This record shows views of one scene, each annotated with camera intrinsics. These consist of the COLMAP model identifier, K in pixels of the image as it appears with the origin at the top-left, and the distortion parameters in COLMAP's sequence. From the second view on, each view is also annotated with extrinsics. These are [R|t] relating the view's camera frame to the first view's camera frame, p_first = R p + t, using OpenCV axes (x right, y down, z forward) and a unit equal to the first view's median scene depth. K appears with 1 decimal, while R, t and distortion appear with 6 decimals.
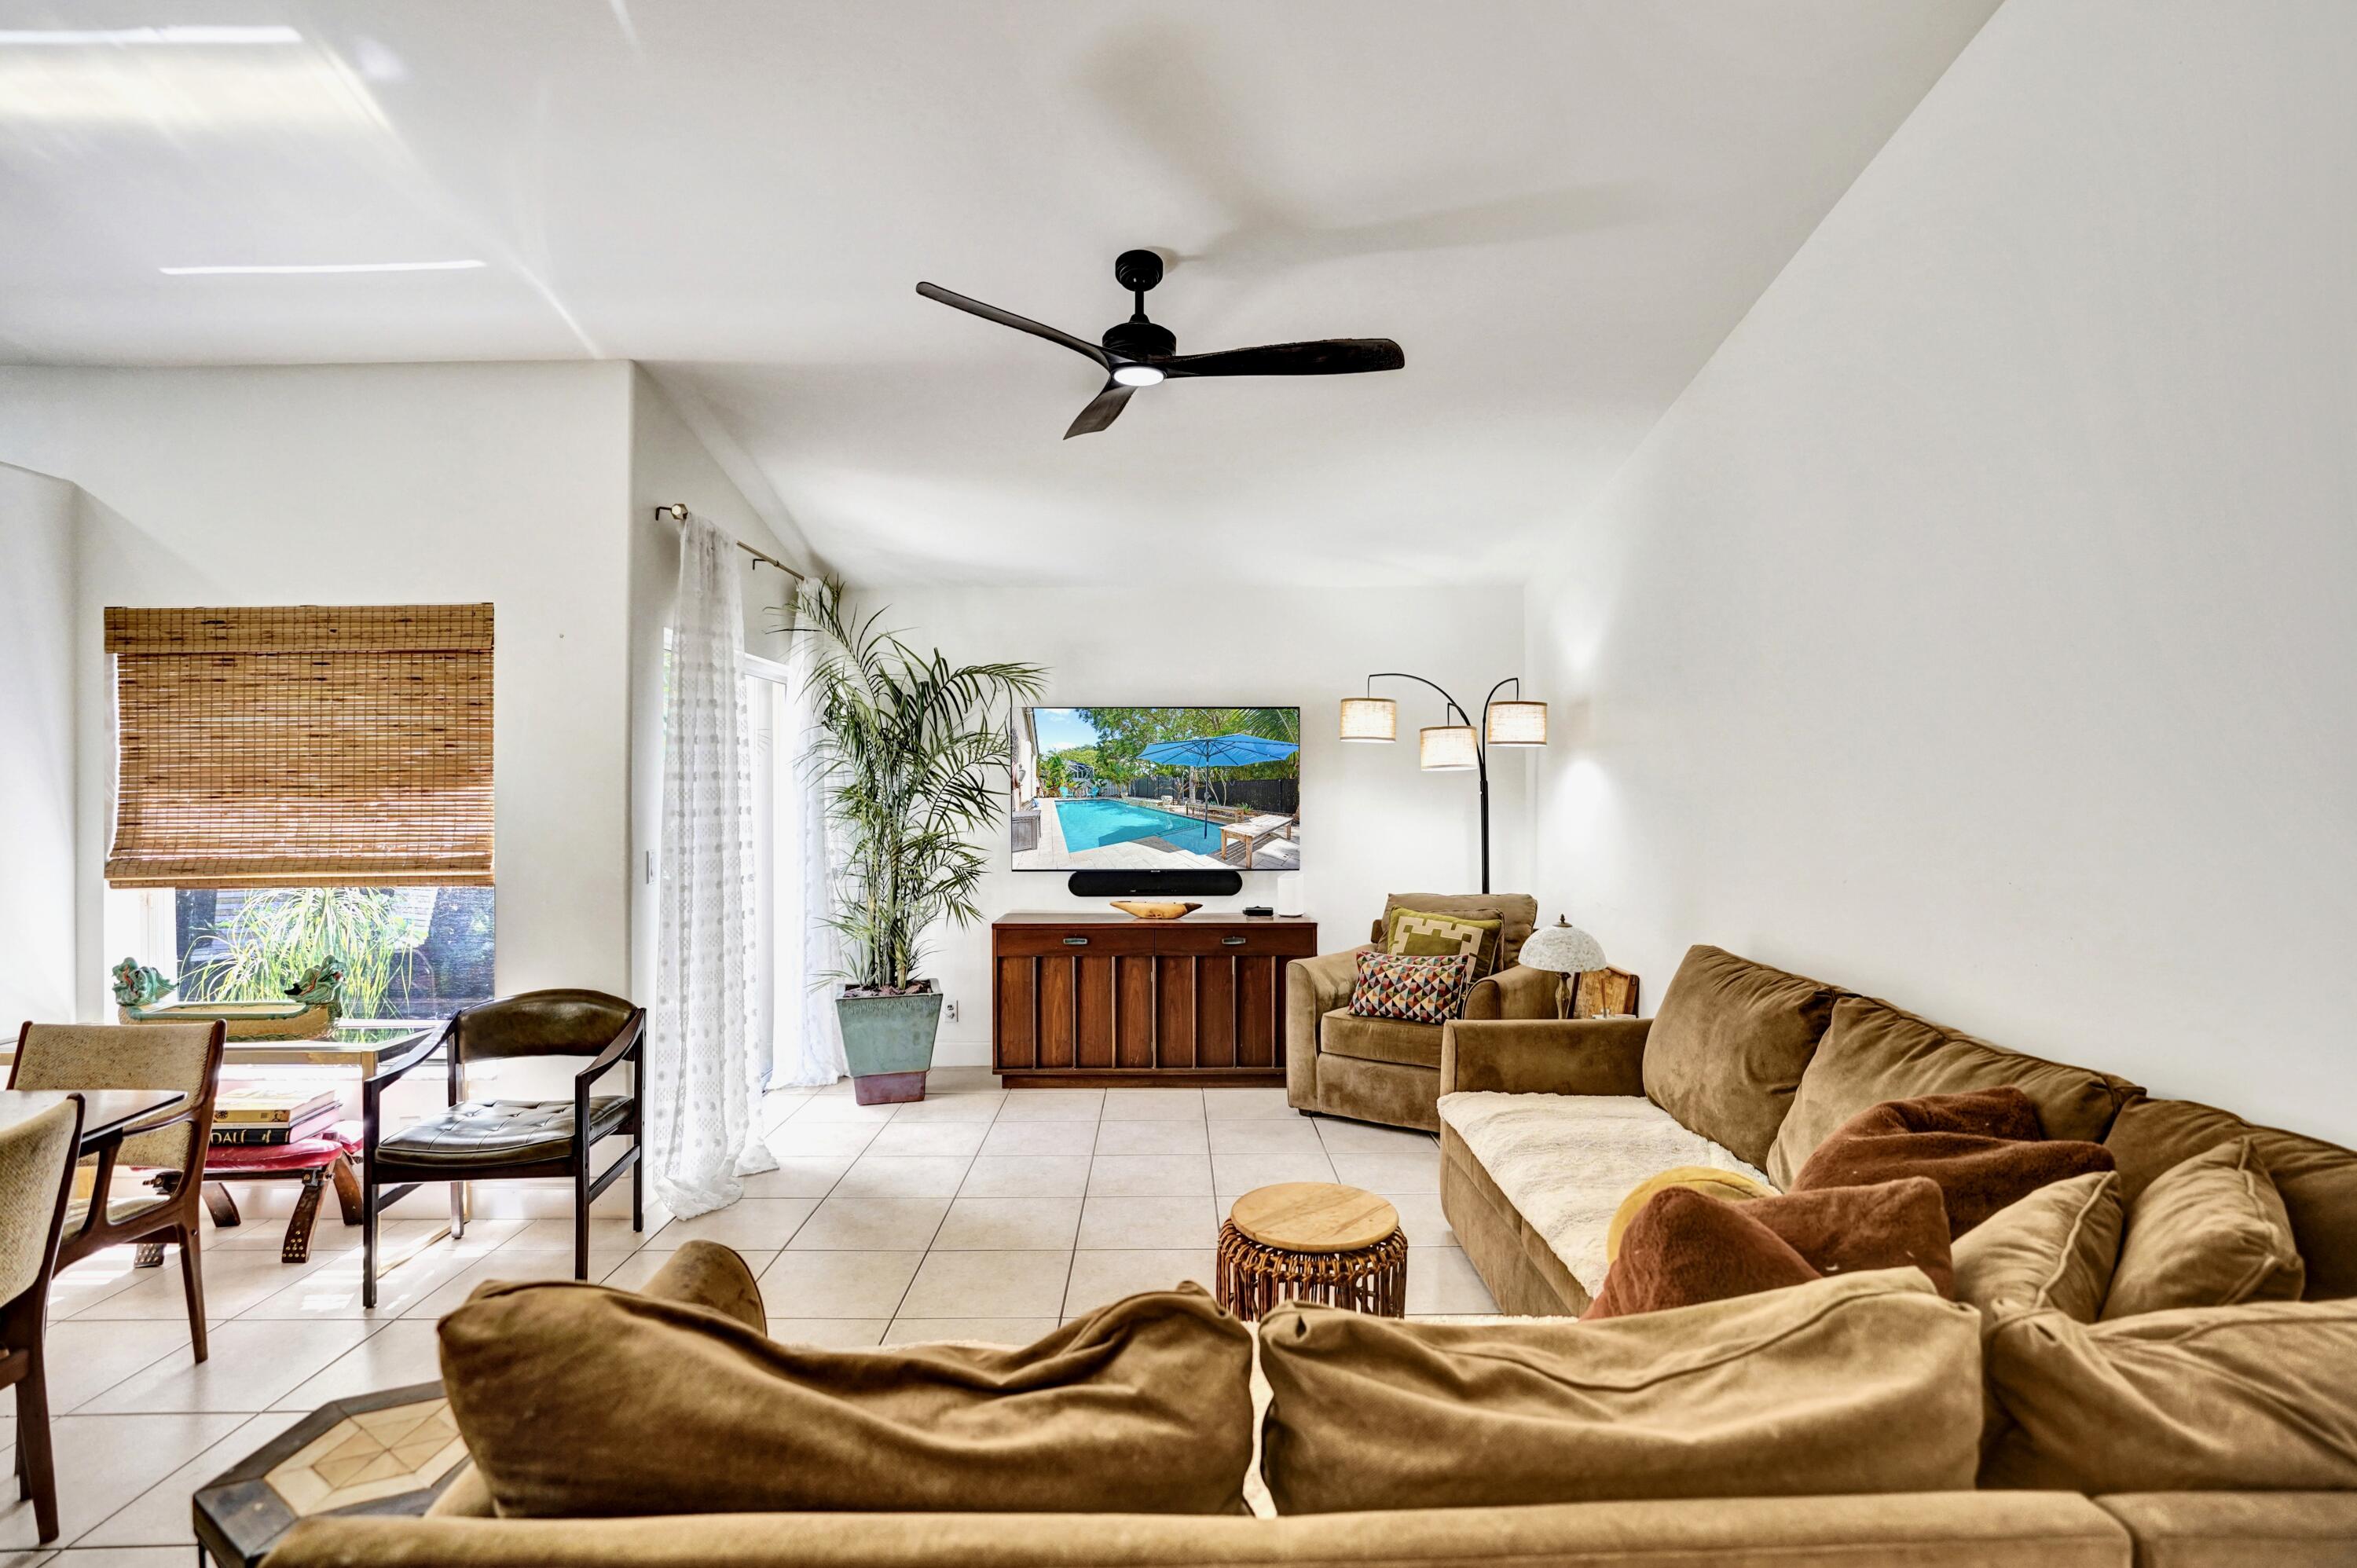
lens RADIAL K [[1150.1, 0, 1175.4], [0, 1150.1, 772.9], [0, 0, 1]] dist [-0.058495, 0.032129]
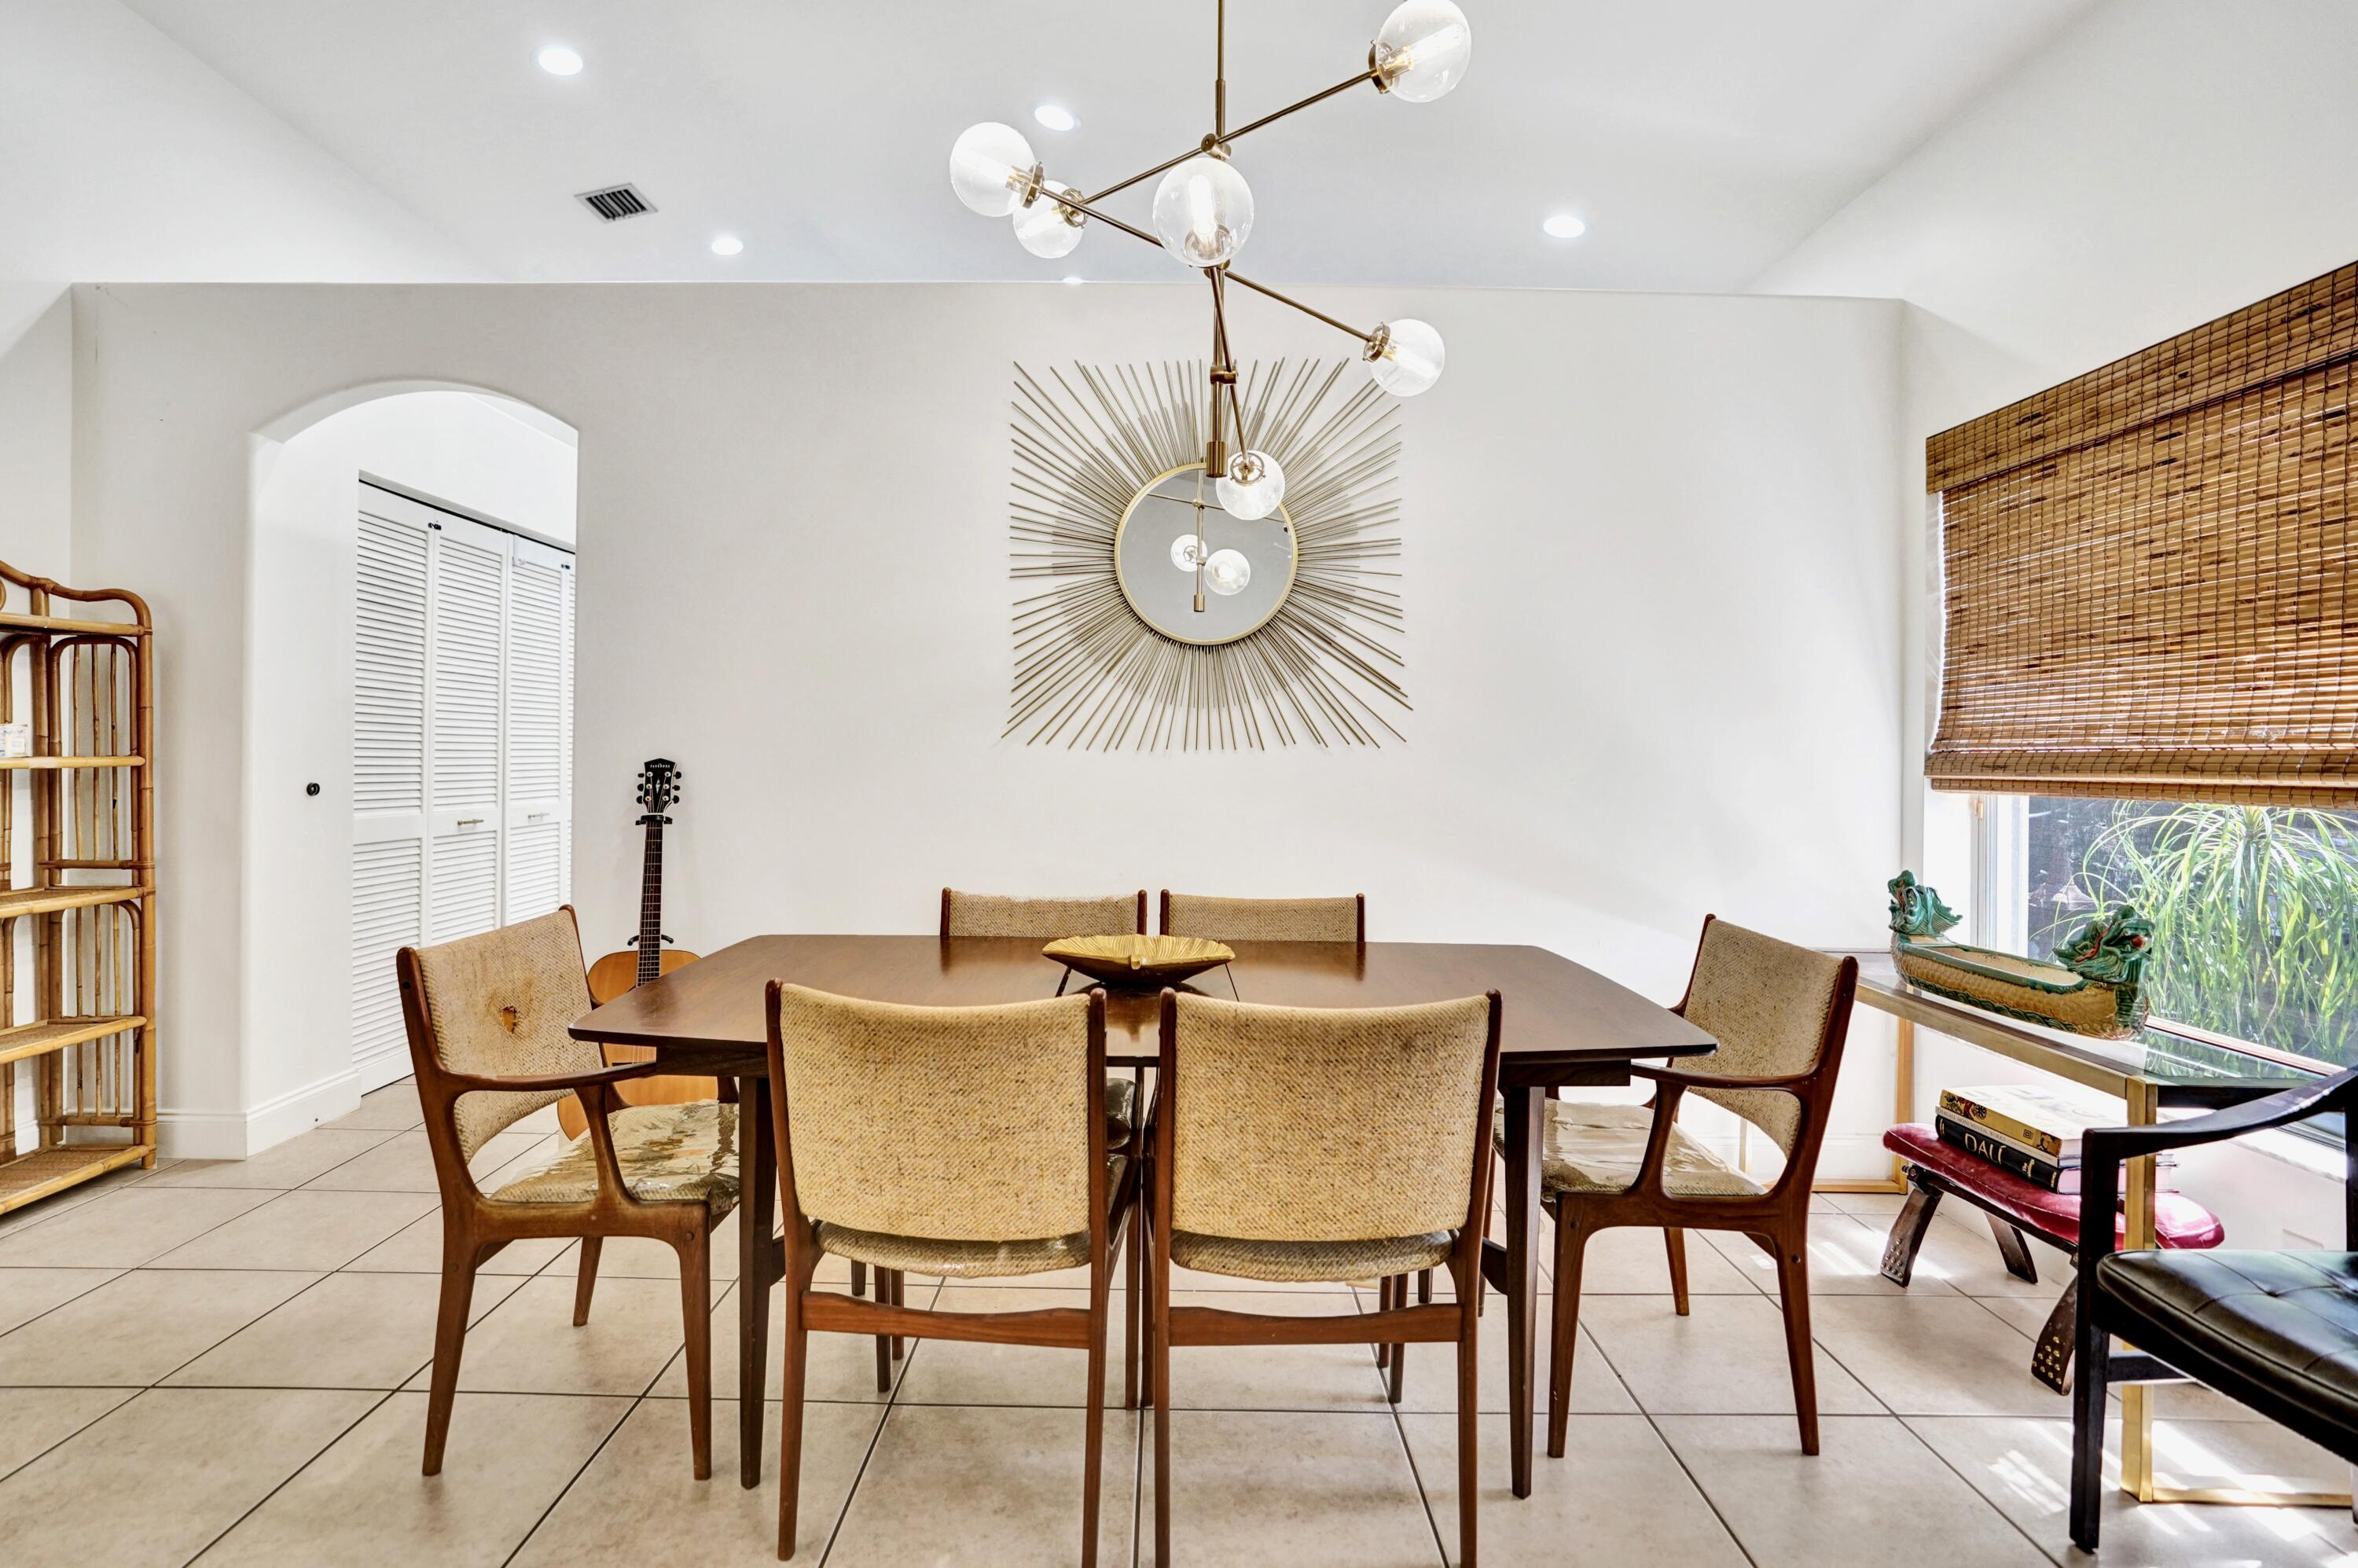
lens RADIAL K [[1146.8, 0, 1162.0], [0, 1146.8, 750.2], [0, 0, 1]] dist [-0.054350, 0.028481]
pose [[-0.010408, 0.004999, -0.999933, -0.142787], [-0.005003, 0.999975, 0.005051, 0.073829], [0.999933, 0.005056, -0.010383, 0.456261]]
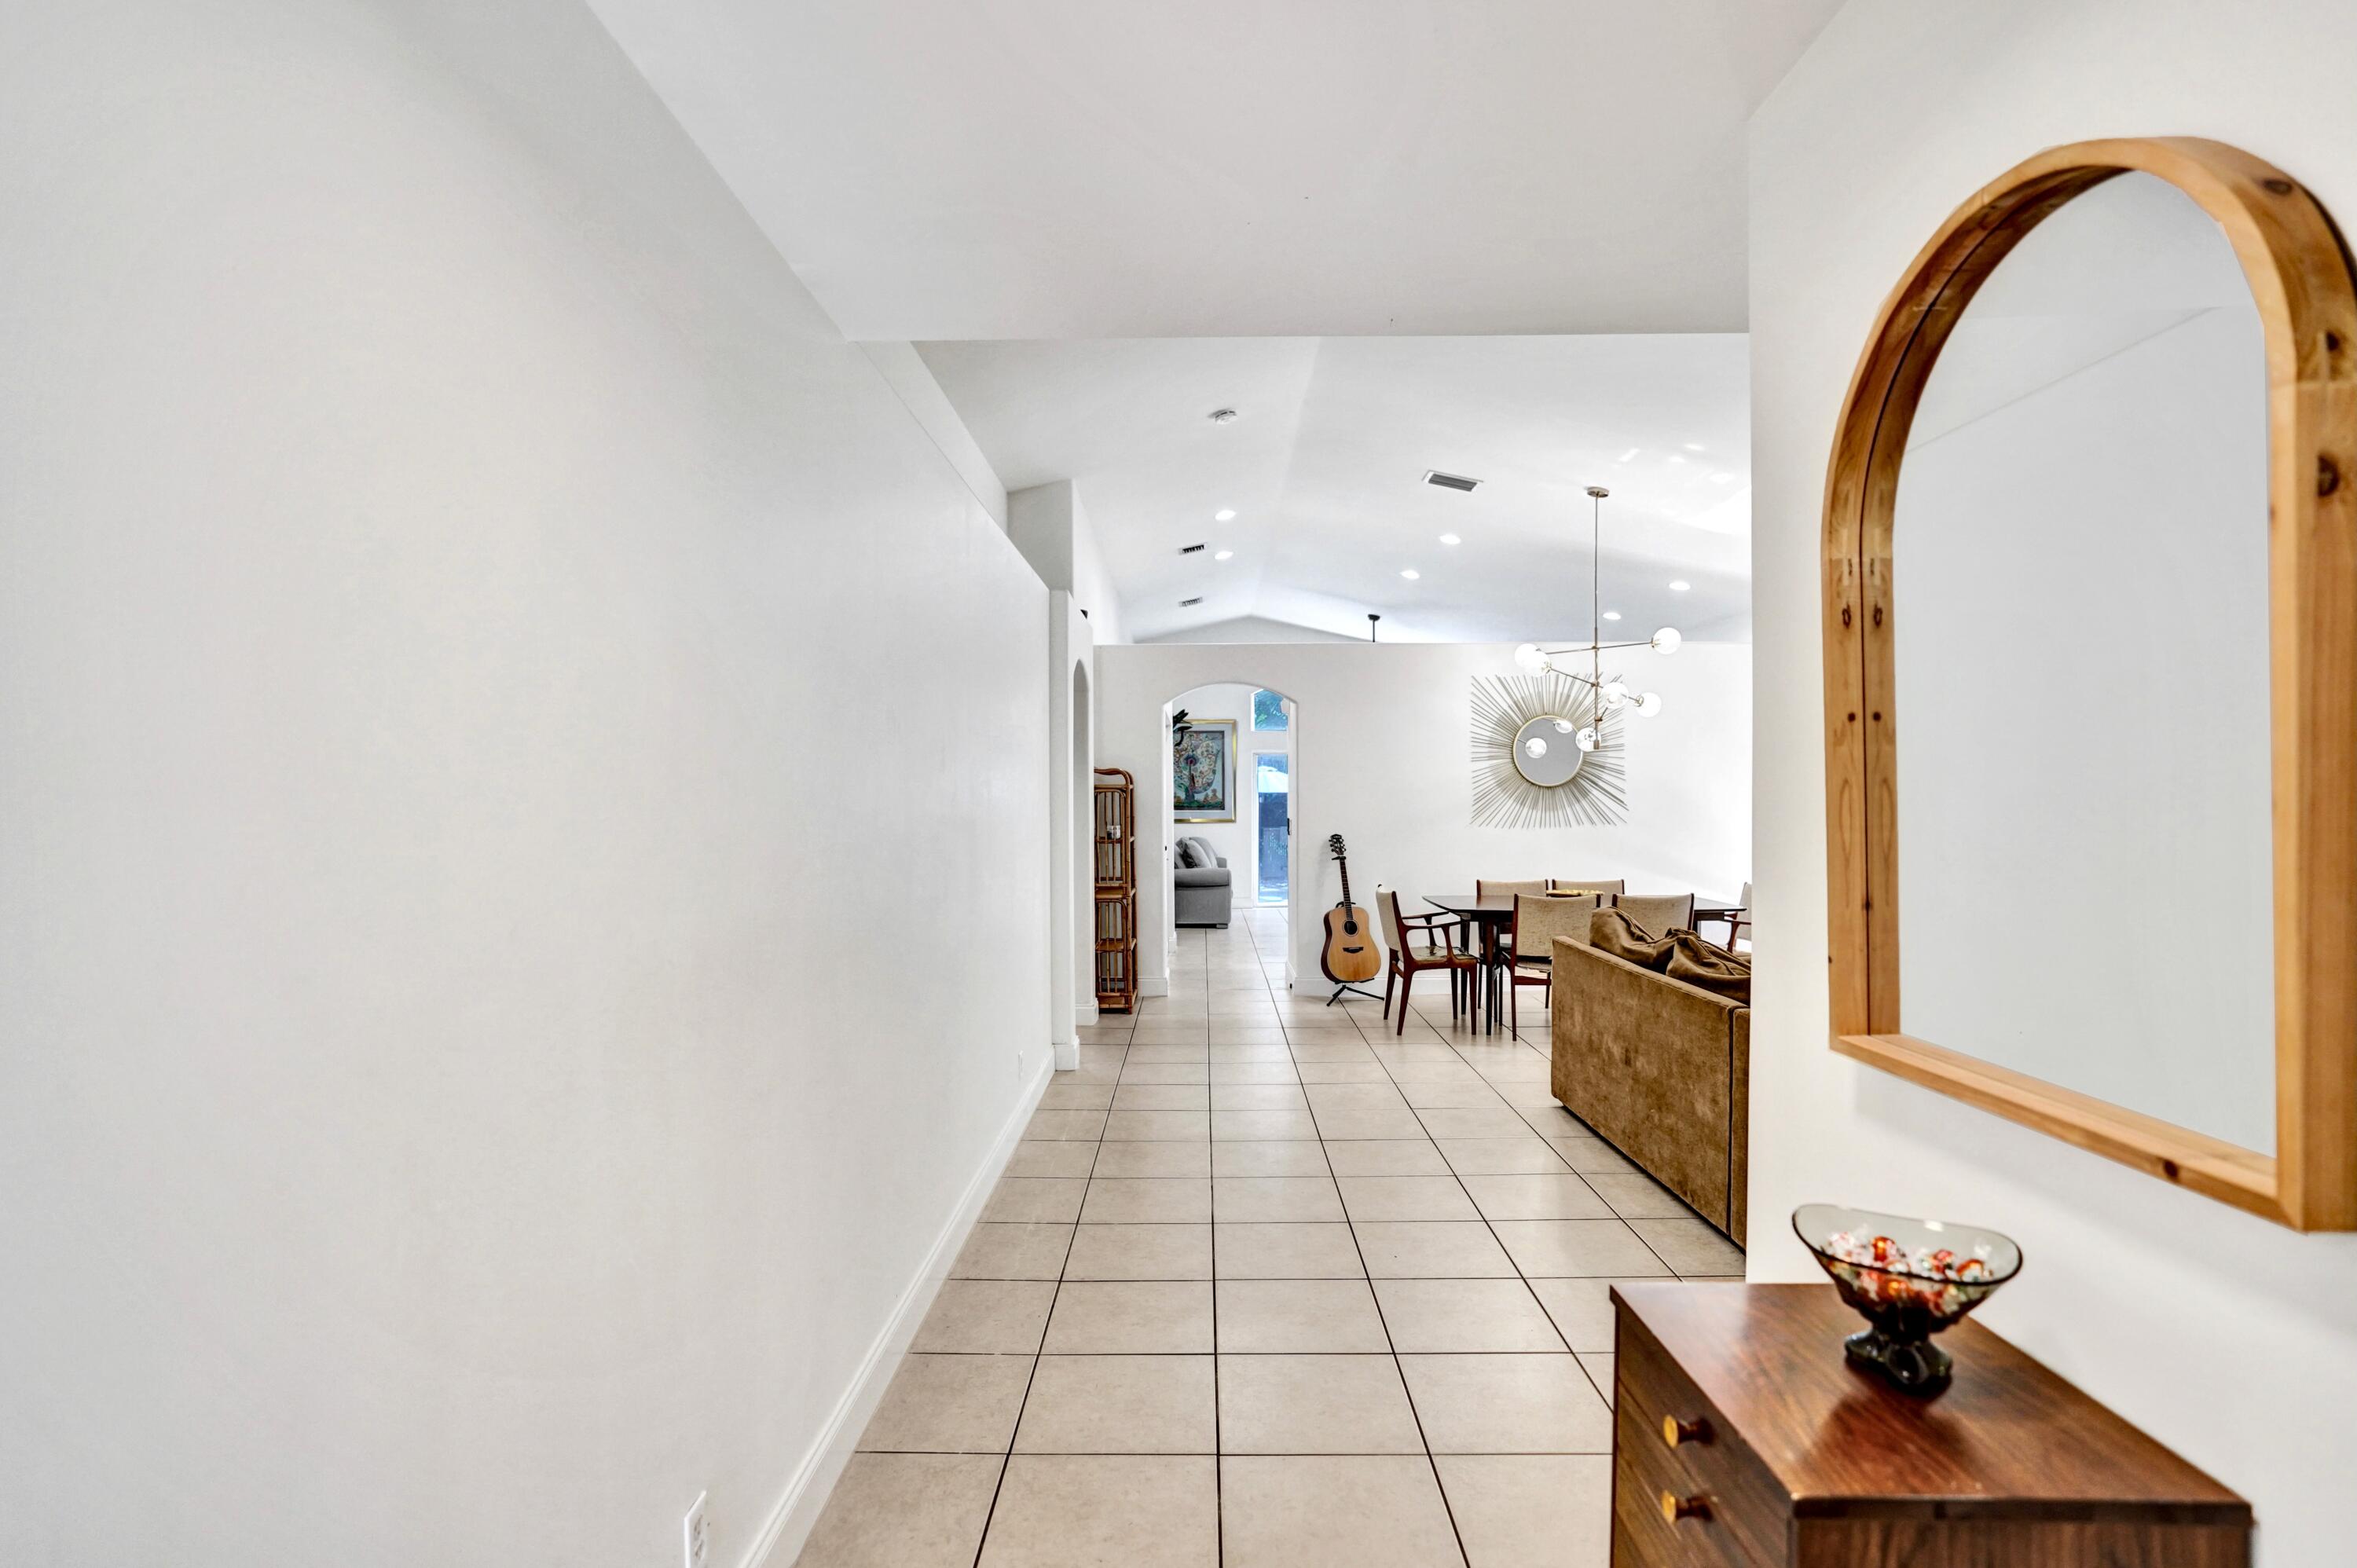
lens RADIAL K [[1148.4, 0, 1181.7], [0, 1148.4, 820.6], [0, 0, 1]] dist [-0.059226, 0.030912]
pose [[-0.021362, 0.025674, -0.999442, 1.143162], [0.010222, 0.999624, 0.025460, 0.004744], [0.999720, -0.009673, -0.021616, -0.148637]]
